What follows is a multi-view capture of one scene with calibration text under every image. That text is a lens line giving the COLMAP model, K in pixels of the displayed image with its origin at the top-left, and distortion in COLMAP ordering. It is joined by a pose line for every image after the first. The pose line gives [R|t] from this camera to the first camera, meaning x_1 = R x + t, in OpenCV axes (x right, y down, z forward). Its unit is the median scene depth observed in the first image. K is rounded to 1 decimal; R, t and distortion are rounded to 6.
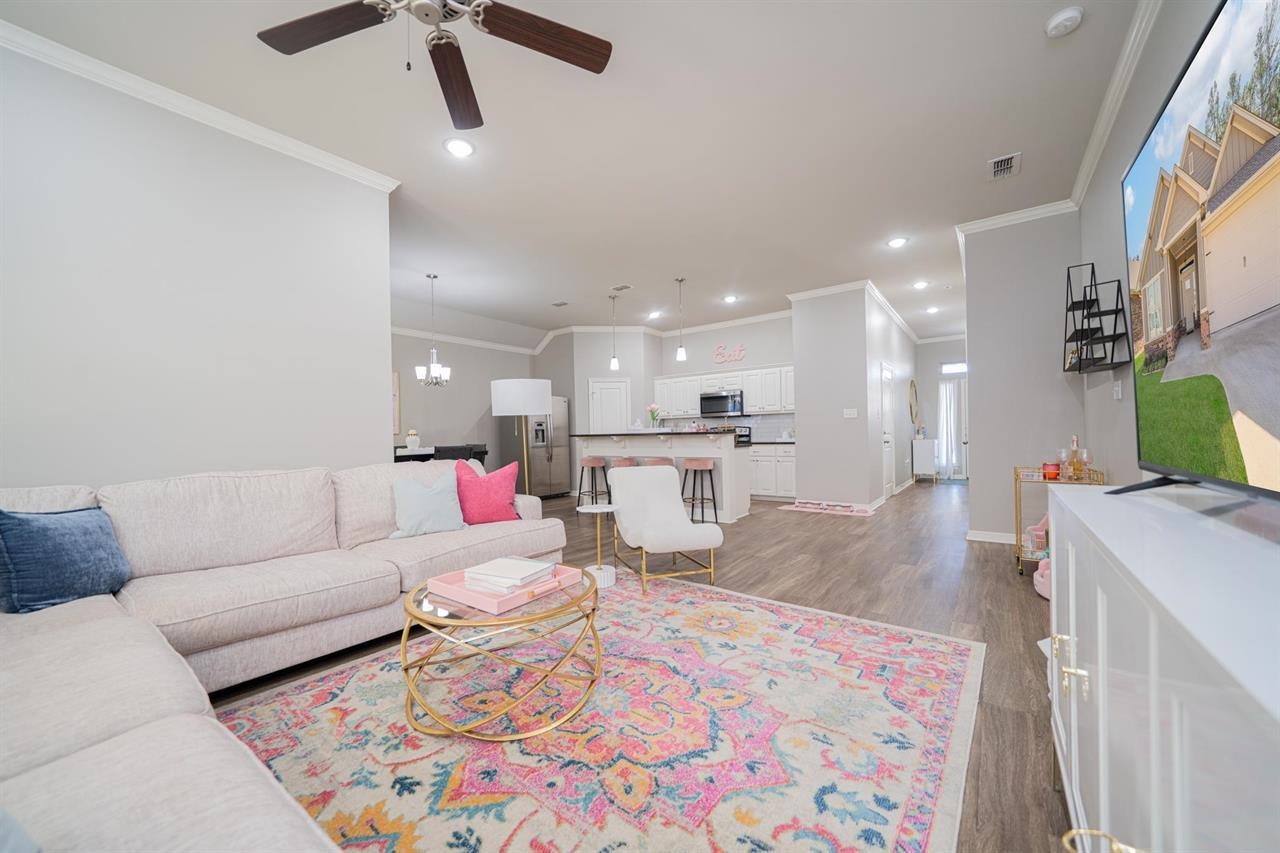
lens RADIAL K [[462.3, 0, 635.3], [0, 462.3, 428.5], [0, 0, 1]] dist [-0.010603, 0.000702]
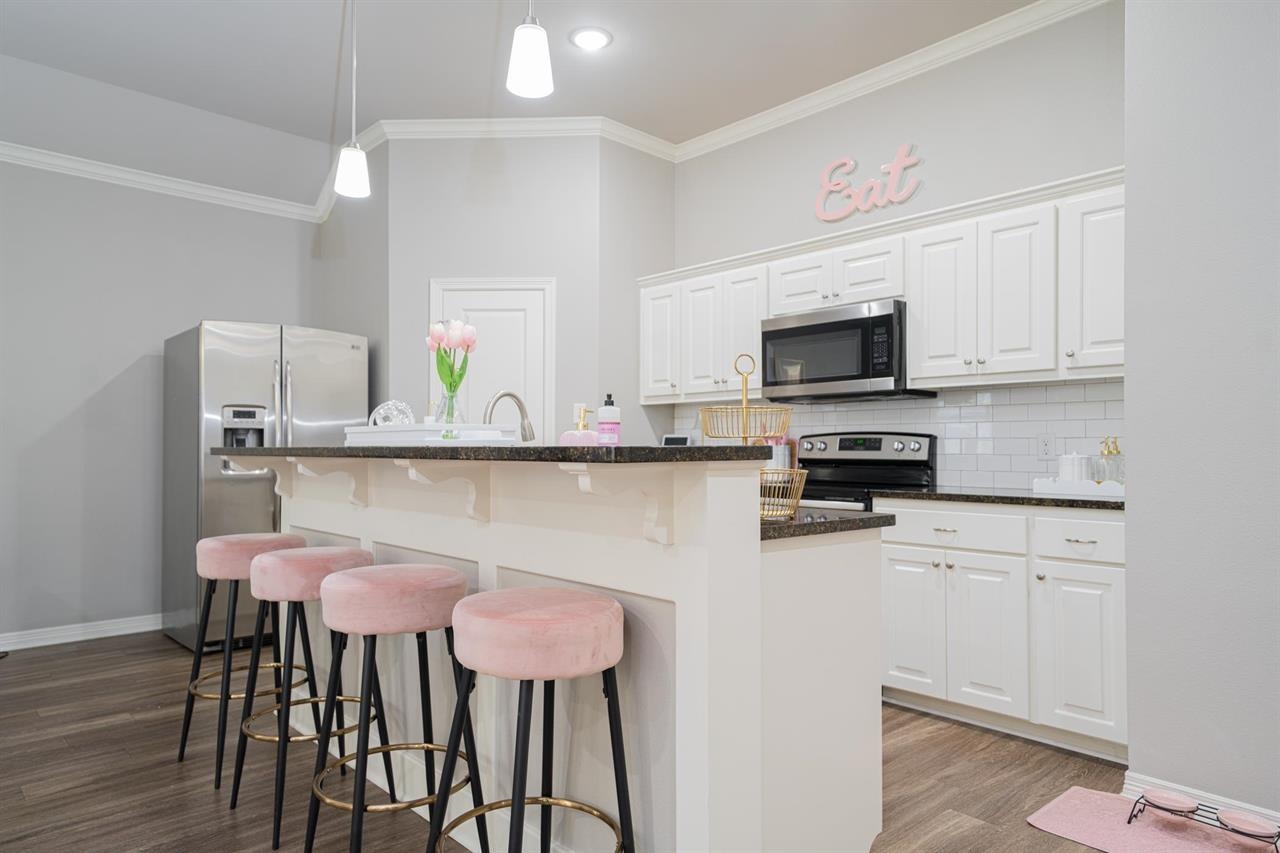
lens RADIAL K [[796.5, 0, 629.4], [0, 796.5, 435.6], [0, 0, 1]] dist [0.031550, -0.002876]
pose [[0.983666, 0.019985, -0.178892, 0.158682], [-0.020575, 0.999787, -0.001445, 0.002147], [0.178825, 0.005103, 0.983868, 0.503949]]
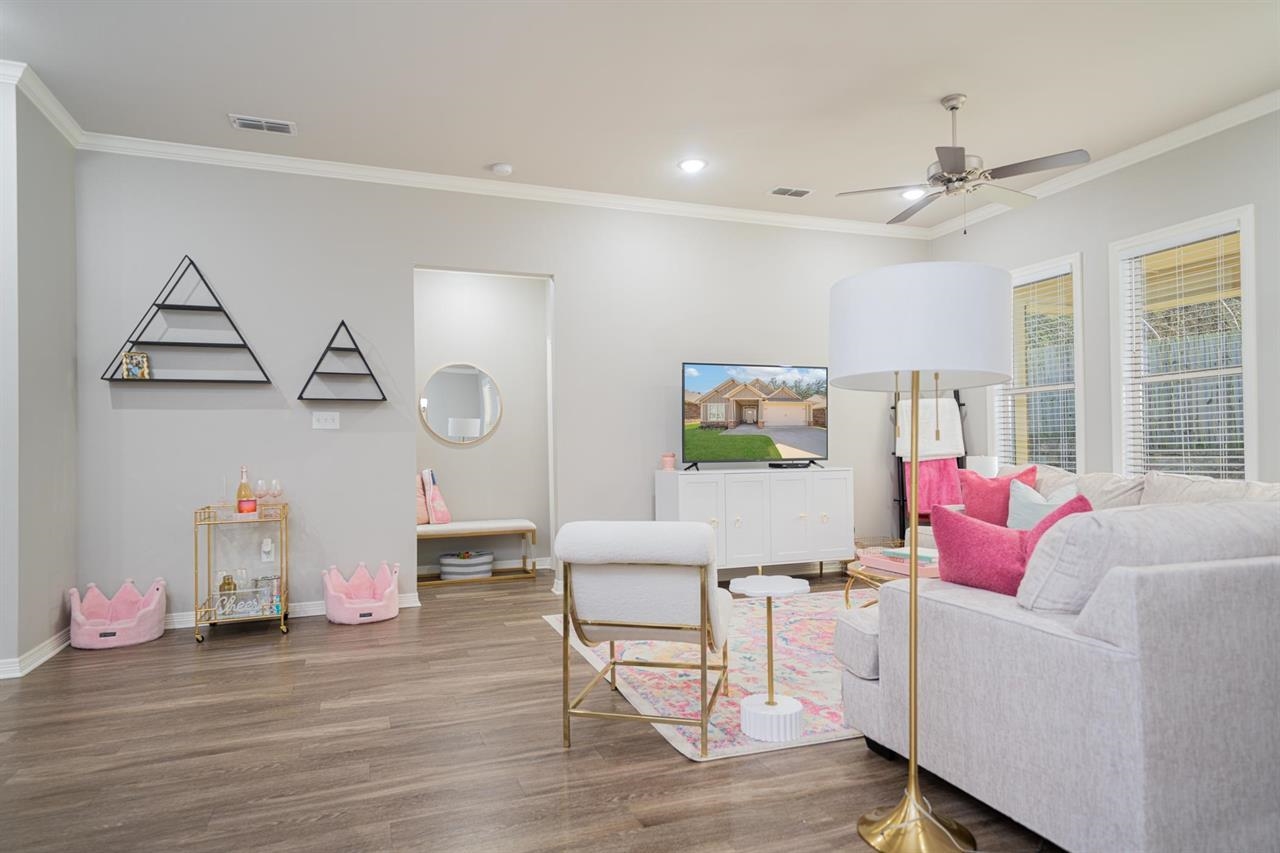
lens RADIAL K [[754.7, 0, 633.9], [0, 754.7, 451.0], [0, 0, 1]] dist [0.050201, 0.000655]
pose [[-0.837540, 0.028300, 0.545642, -0.185769], [0.024252, 0.999599, -0.014618, 0.012095], [-0.545837, 0.000989, -0.837891, 0.785462]]
